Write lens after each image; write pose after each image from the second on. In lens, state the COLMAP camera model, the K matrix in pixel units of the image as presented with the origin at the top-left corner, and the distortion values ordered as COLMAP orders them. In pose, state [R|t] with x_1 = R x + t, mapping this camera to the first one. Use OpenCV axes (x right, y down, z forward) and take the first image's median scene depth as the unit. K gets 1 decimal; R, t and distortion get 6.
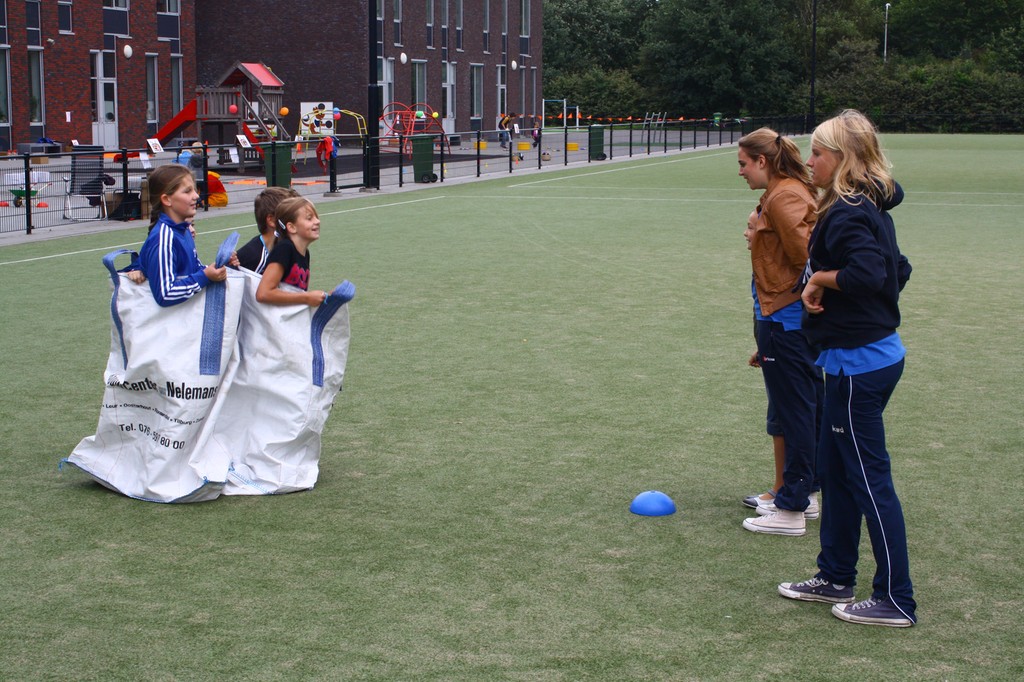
lens RADIAL K [[1795.4, 0, 536.3], [0, 1795.4, 347.5], [0, 0, 1]] dist [0.032498, 0.000000]
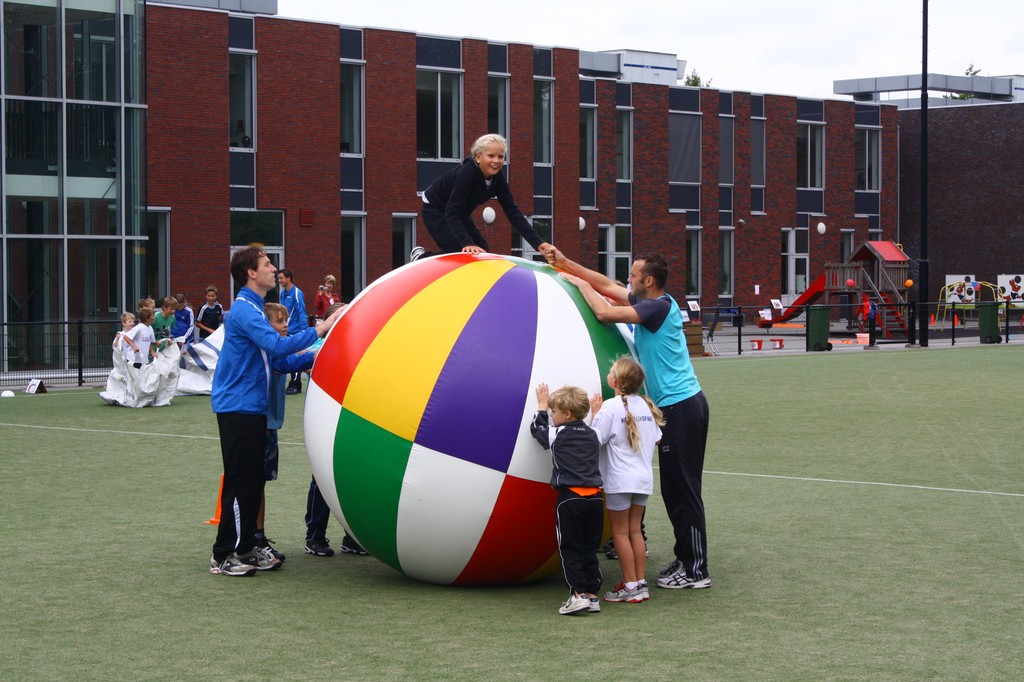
lens RADIAL K [[2466.1, 0, 549.0], [0, 2466.1, 321.8], [0, 0, 1]] dist [0.118793, 0.000000]
pose [[0.911339, 0.001902, -0.411653, 0.224959], [-0.050102, 0.993068, -0.106331, 0.052415], [0.408597, 0.117528, 0.905116, -0.373667]]
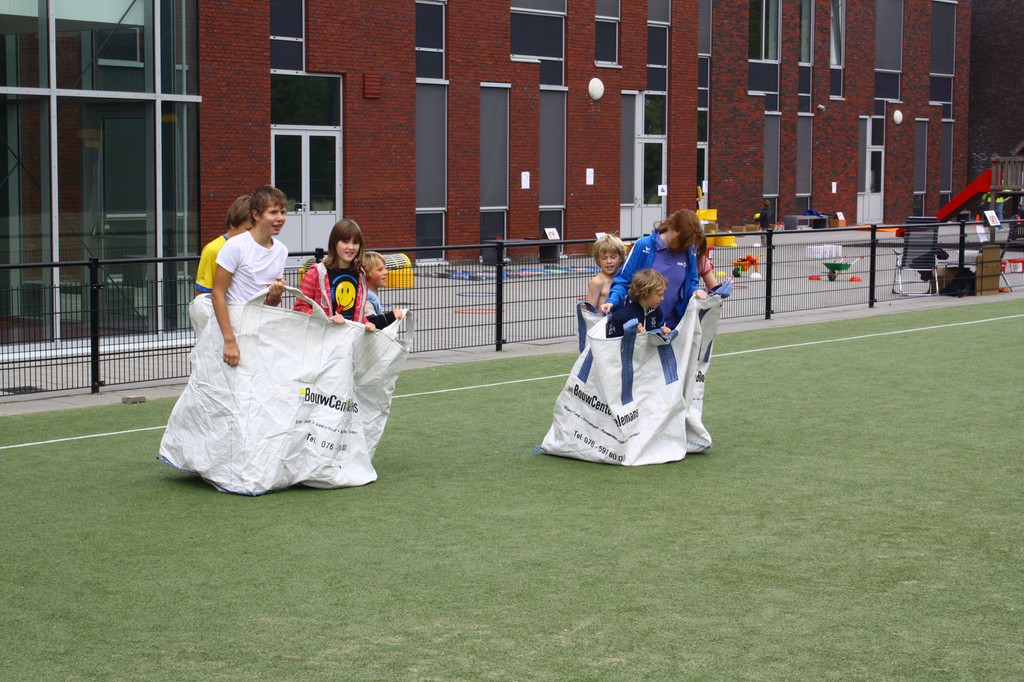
lens RADIAL K [[2044.9, 0, 534.0], [0, 2044.9, 326.5], [0, 0, 1]] dist [0.096919, 0.000000]
pose [[0.934196, 0.029852, -0.355509, -0.024072], [-0.051191, 0.997398, -0.050768, 0.005226], [0.353068, 0.065626, 0.933293, -0.039504]]
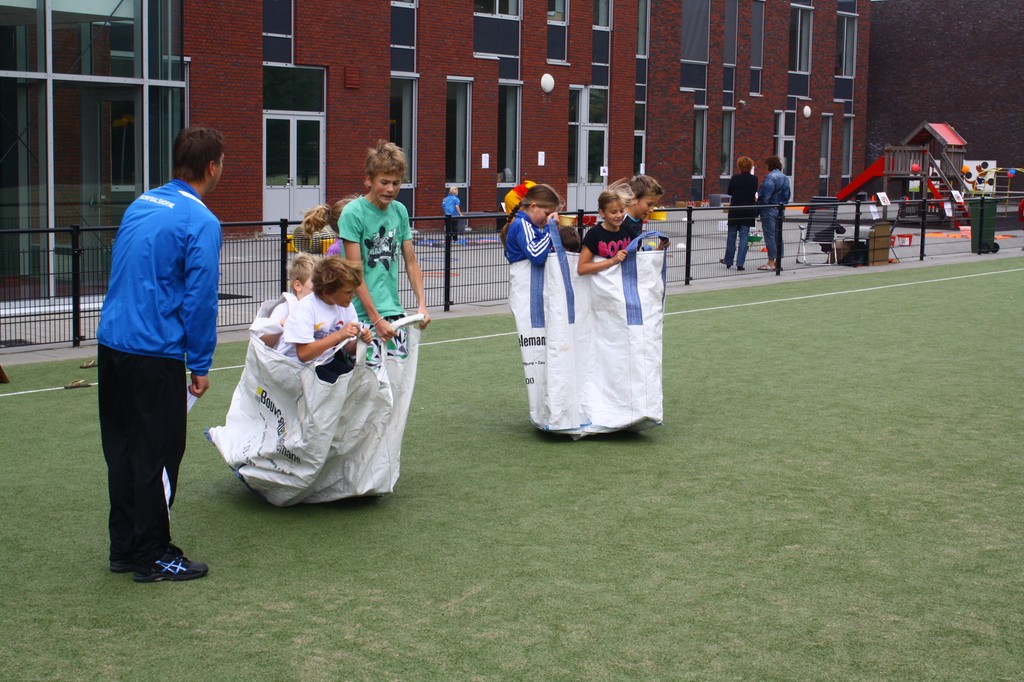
lens RADIAL K [[1701.7, 0, 522.4], [0, 1701.7, 332.9], [0, 0, 1]] dist [0.031932, 0.000000]
pose [[0.937304, 0.050728, -0.344802, -0.026482], [-0.062329, 0.997799, -0.022637, 0.002687], [0.342894, 0.042709, 0.938403, -0.018540]]
